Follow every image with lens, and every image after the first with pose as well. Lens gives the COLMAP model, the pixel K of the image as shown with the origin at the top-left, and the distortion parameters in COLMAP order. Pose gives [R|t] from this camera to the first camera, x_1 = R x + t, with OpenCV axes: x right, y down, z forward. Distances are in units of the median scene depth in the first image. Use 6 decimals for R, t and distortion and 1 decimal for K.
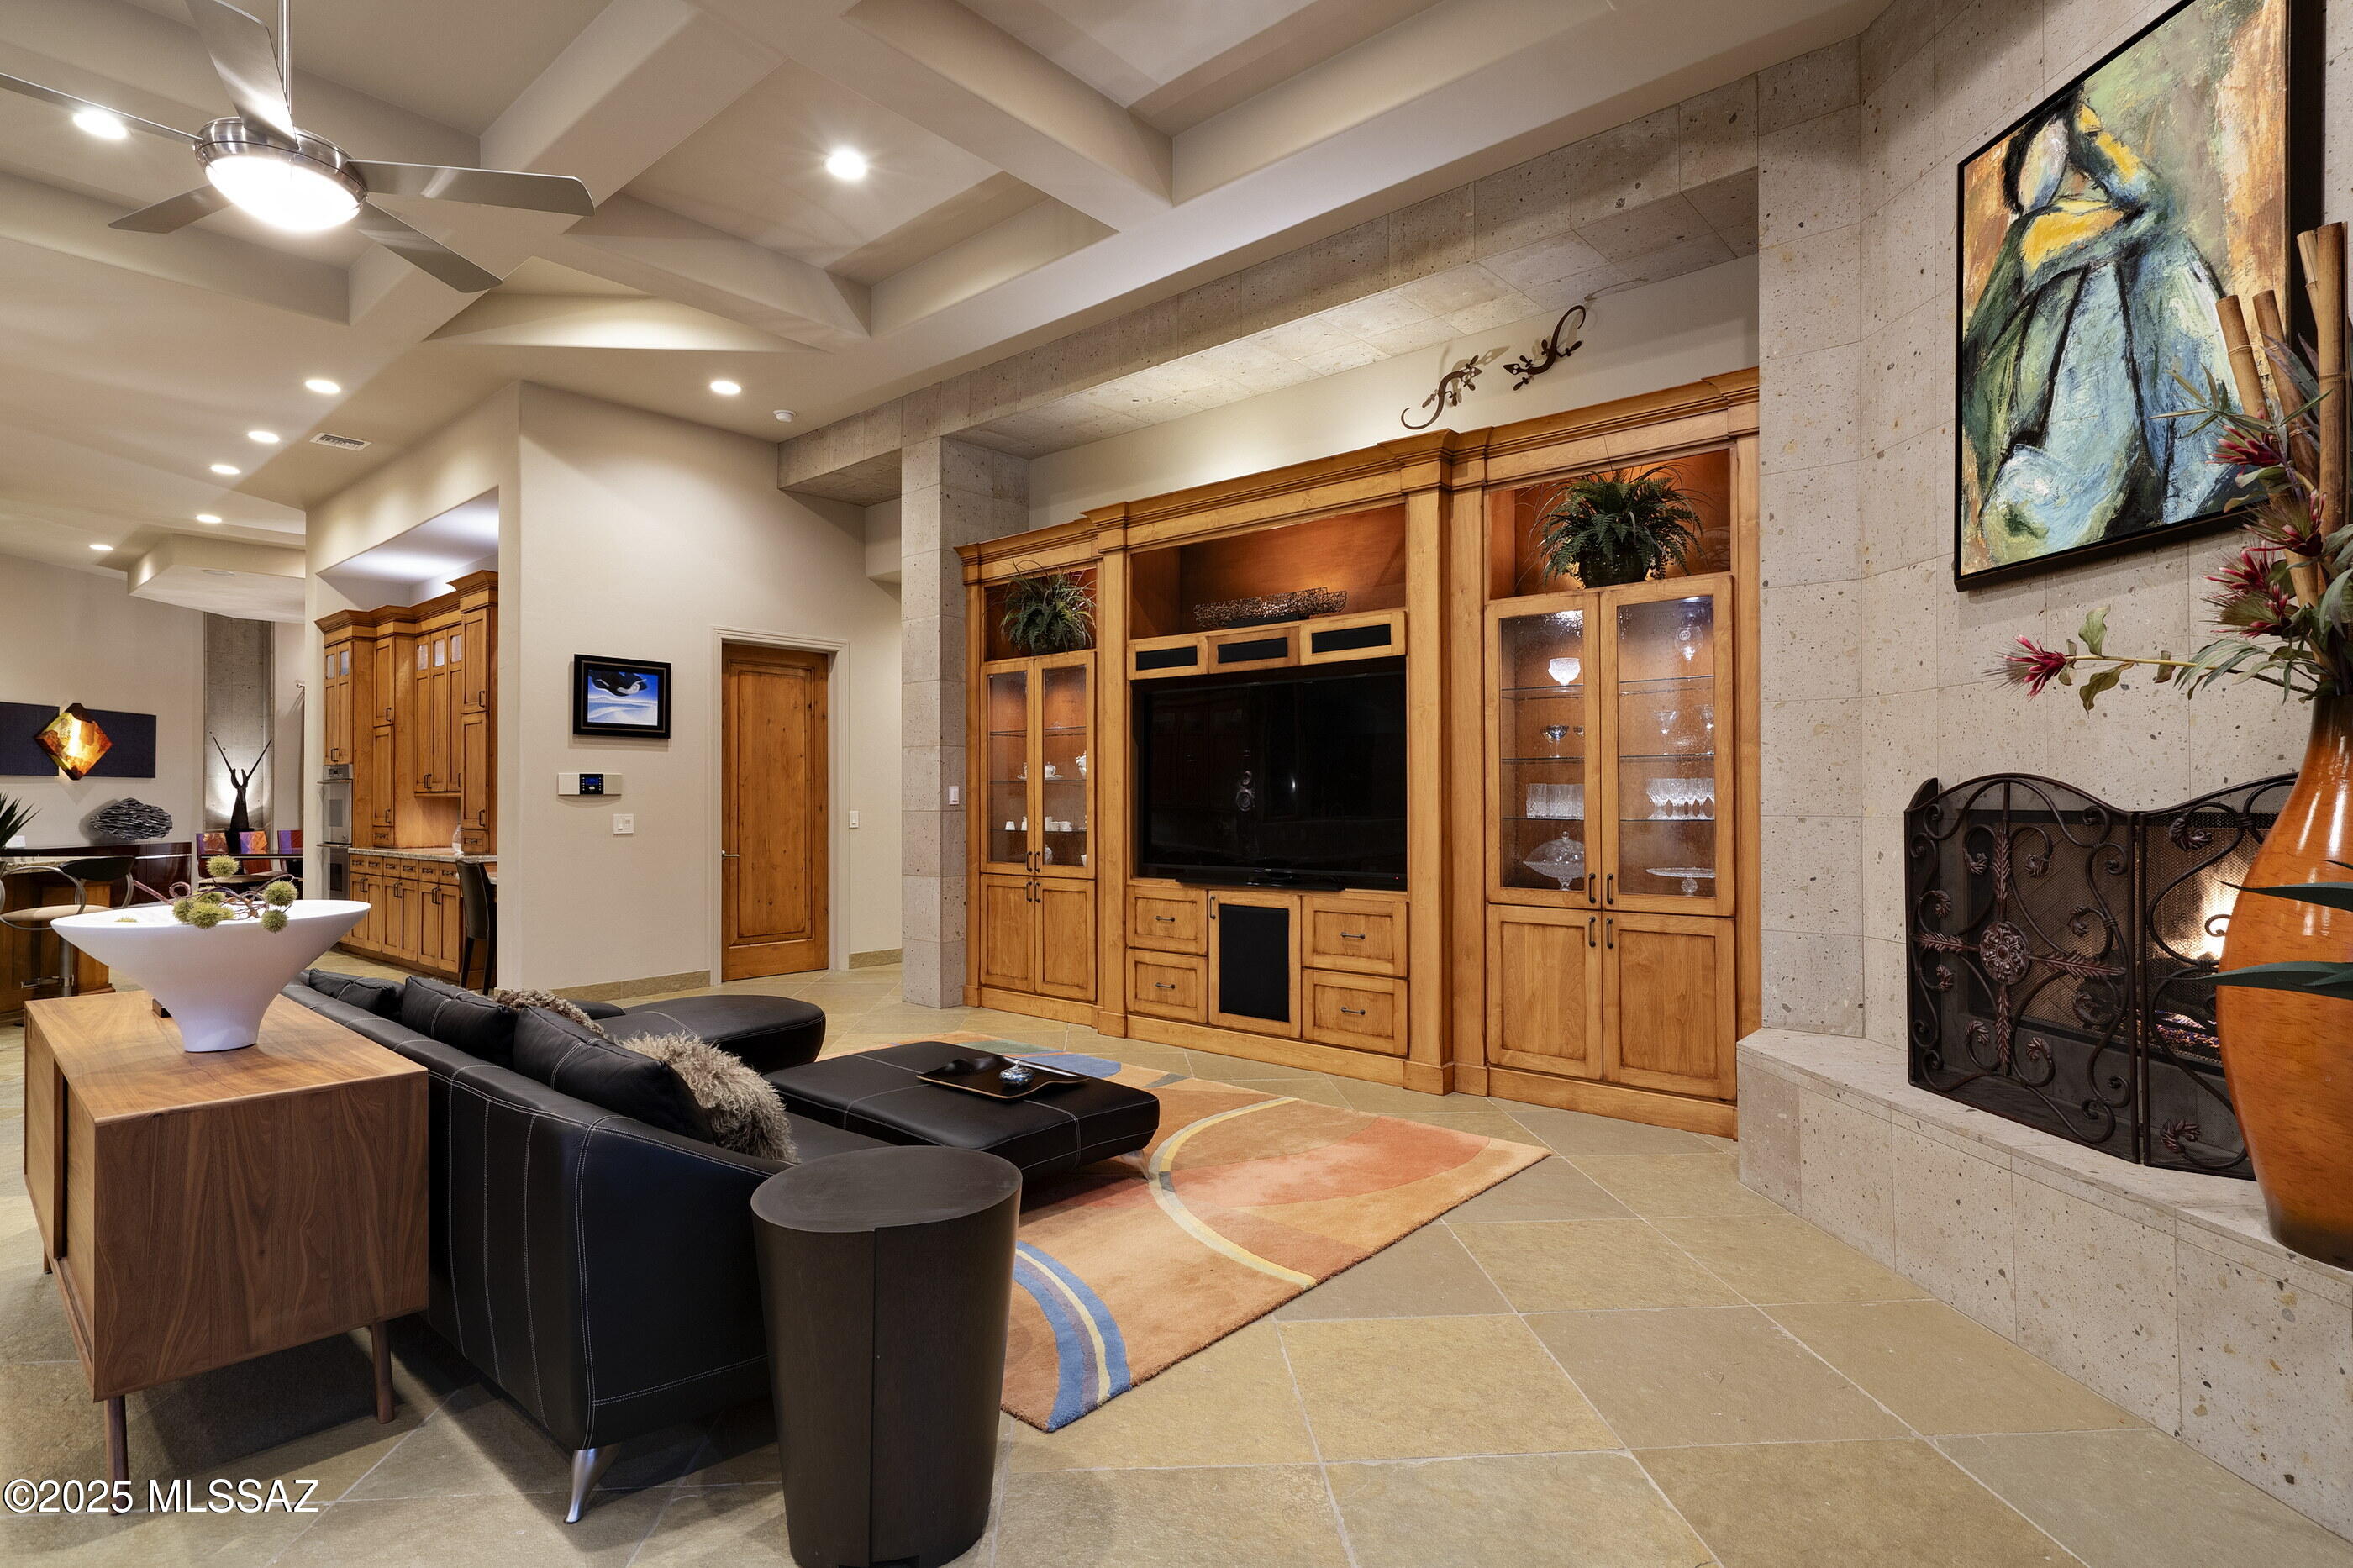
lens RADIAL K [[1122.1, 0, 1162.2], [0, 1122.1, 787.2], [0, 0, 1]] dist [0.004725, -0.001192]
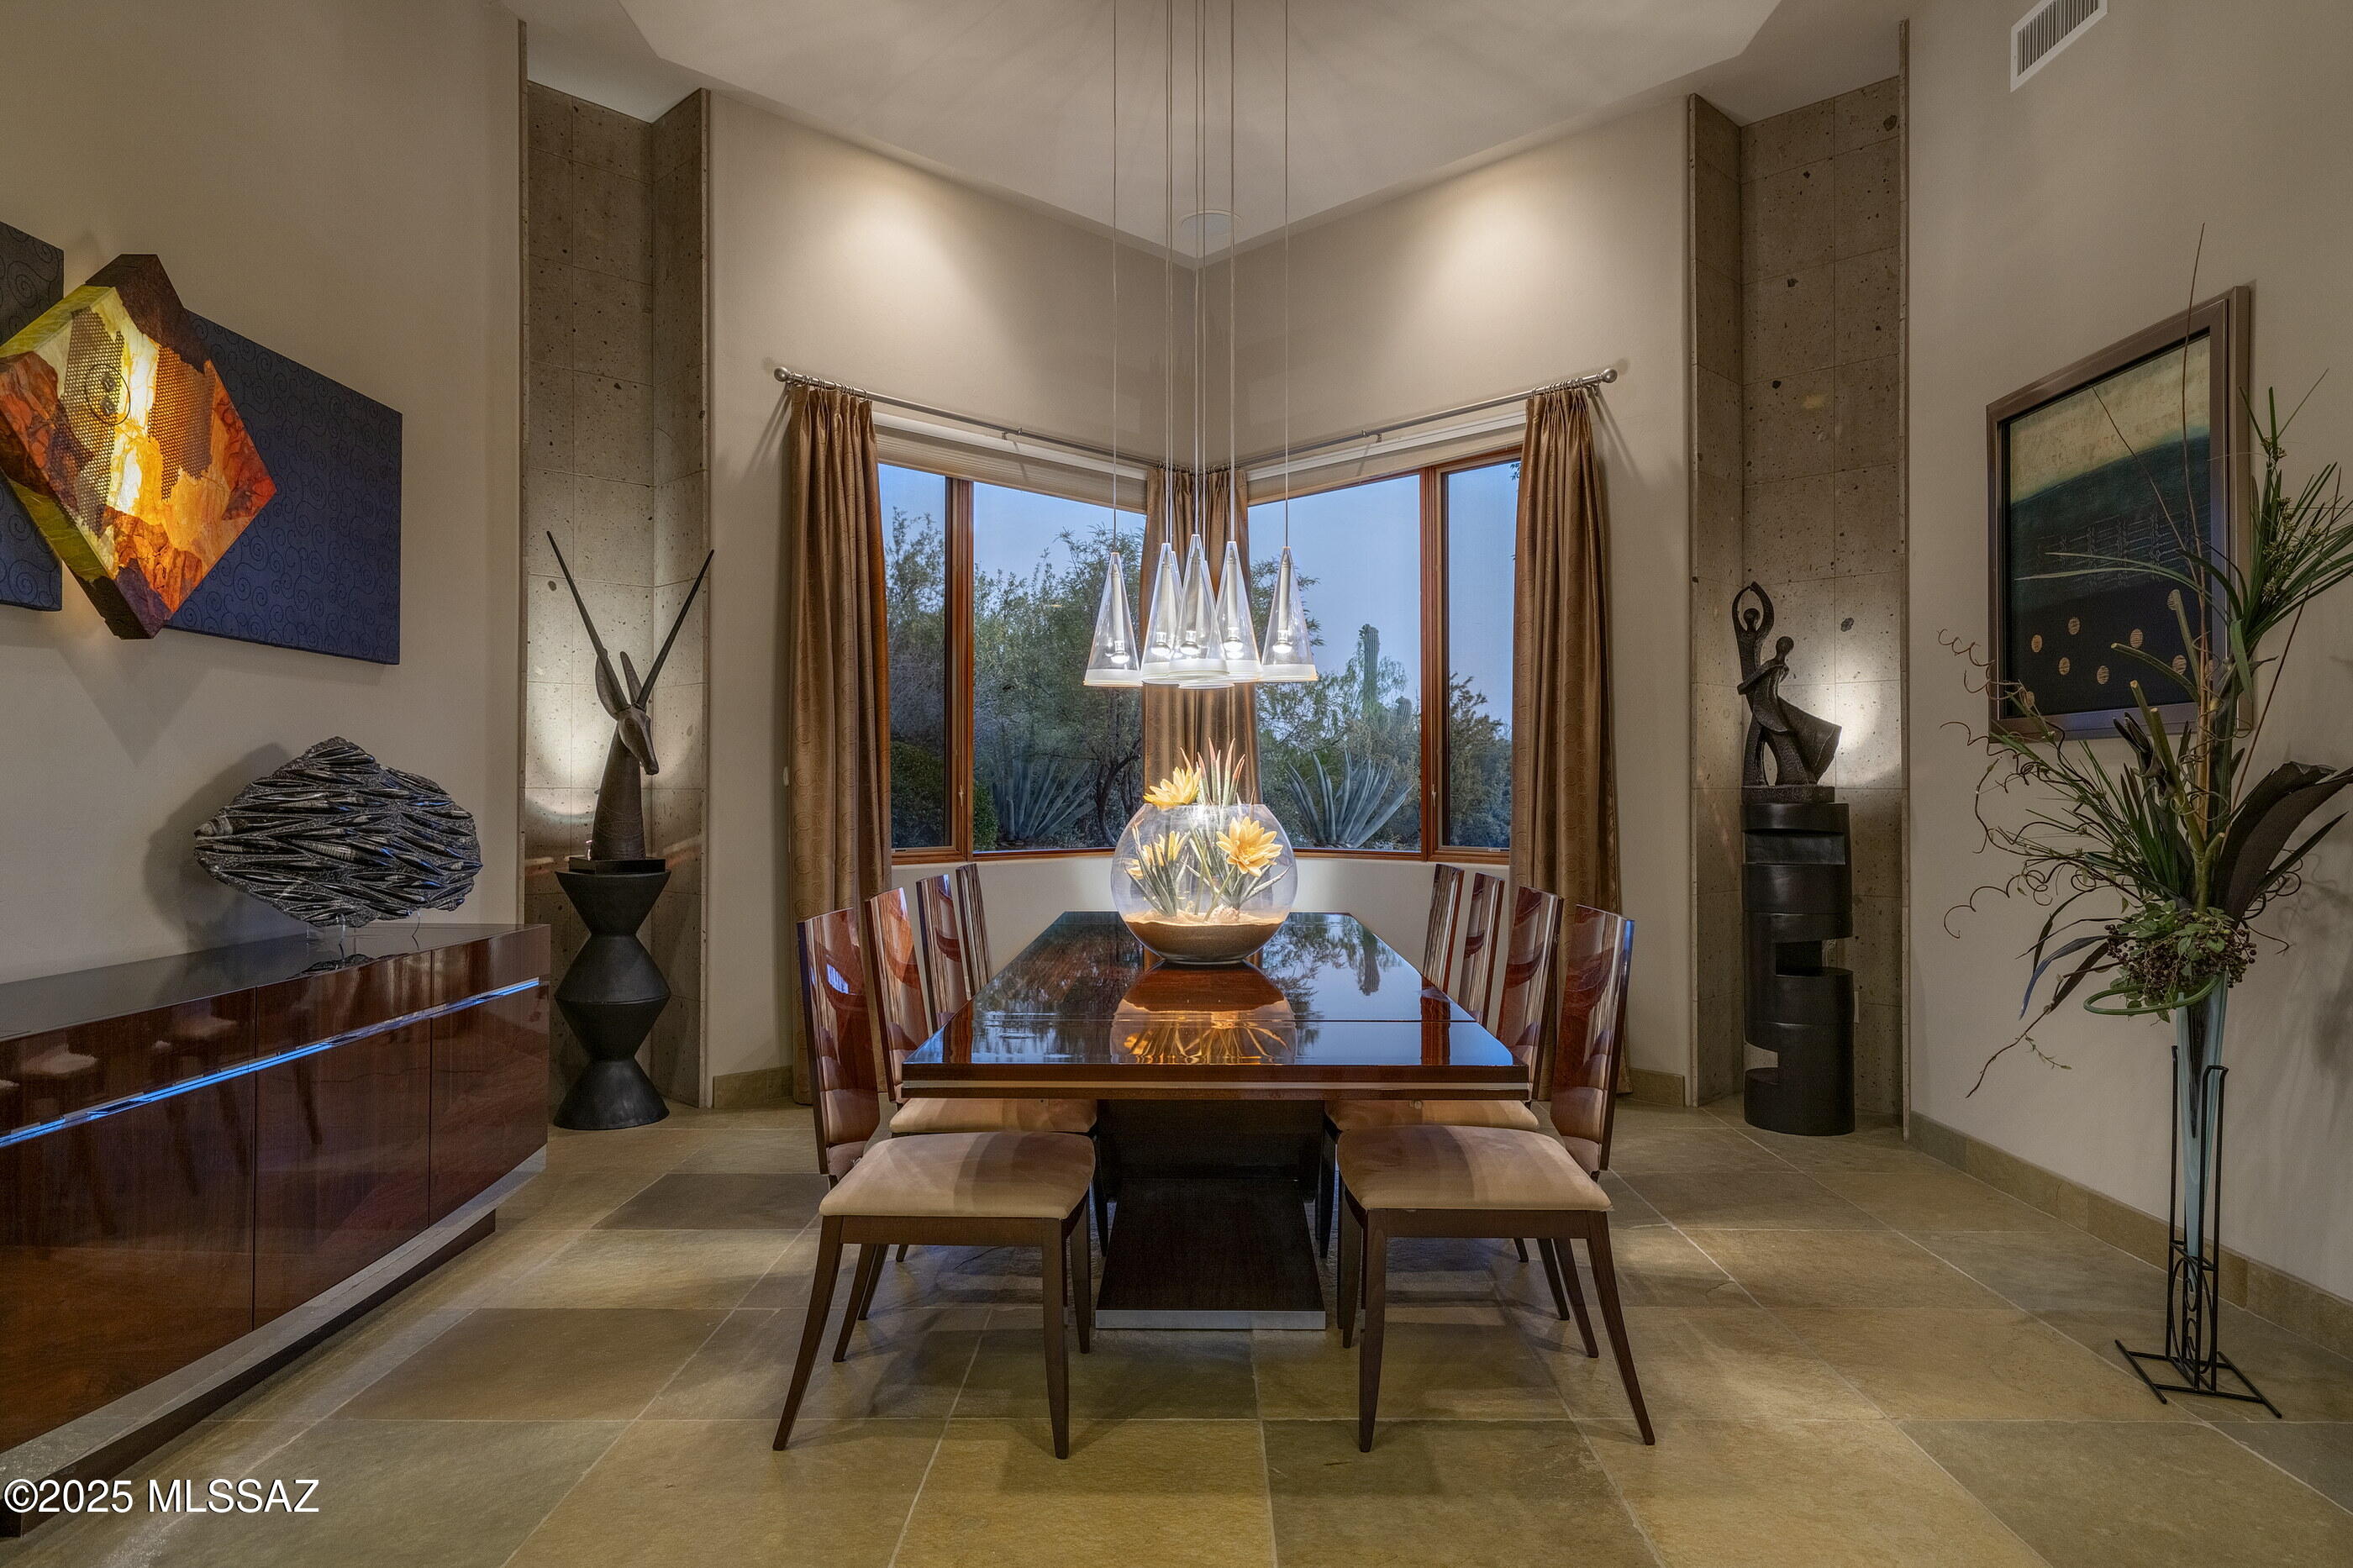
lens RADIAL K [[1425.2, 0, 1183.5], [0, 1425.2, 783.2], [0, 0, 1]] dist [0.005864, 0.001311]
pose [[0.997576, 0.006043, -0.069318, -1.977718], [-0.005950, 0.999981, 0.001552, 0.047127], [0.069326, -0.001136, 0.997593, 1.971912]]
